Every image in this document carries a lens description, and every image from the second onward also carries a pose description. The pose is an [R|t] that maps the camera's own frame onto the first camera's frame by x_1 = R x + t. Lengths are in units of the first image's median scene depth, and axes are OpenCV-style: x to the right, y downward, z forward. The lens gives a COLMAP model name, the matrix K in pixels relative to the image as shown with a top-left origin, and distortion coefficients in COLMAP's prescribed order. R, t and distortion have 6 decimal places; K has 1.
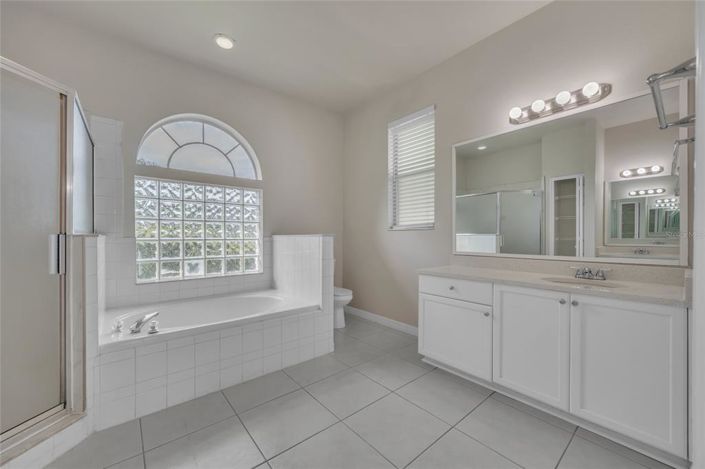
lens RADIAL K [[275.0, 0, 352.5], [0, 275.0, 234.5], [0, 0, 1]] dist [-0.000094, -0.000046]
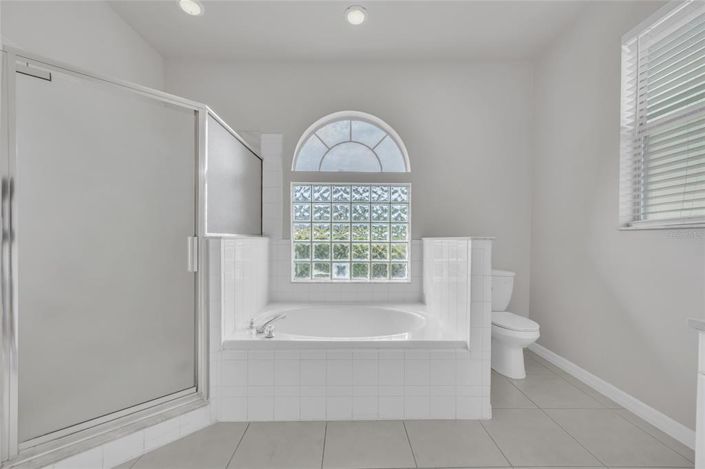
lens RADIAL K [[277.8, 0, 352.0], [0, 277.8, 239.5], [0, 0, 1]] dist [0.001482, 0.000015]
pose [[0.775438, 0.009474, -0.631353, 0.076183], [-0.001807, 0.999917, 0.012785, -0.002376], [0.631422, -0.008773, 0.775390, 0.254447]]
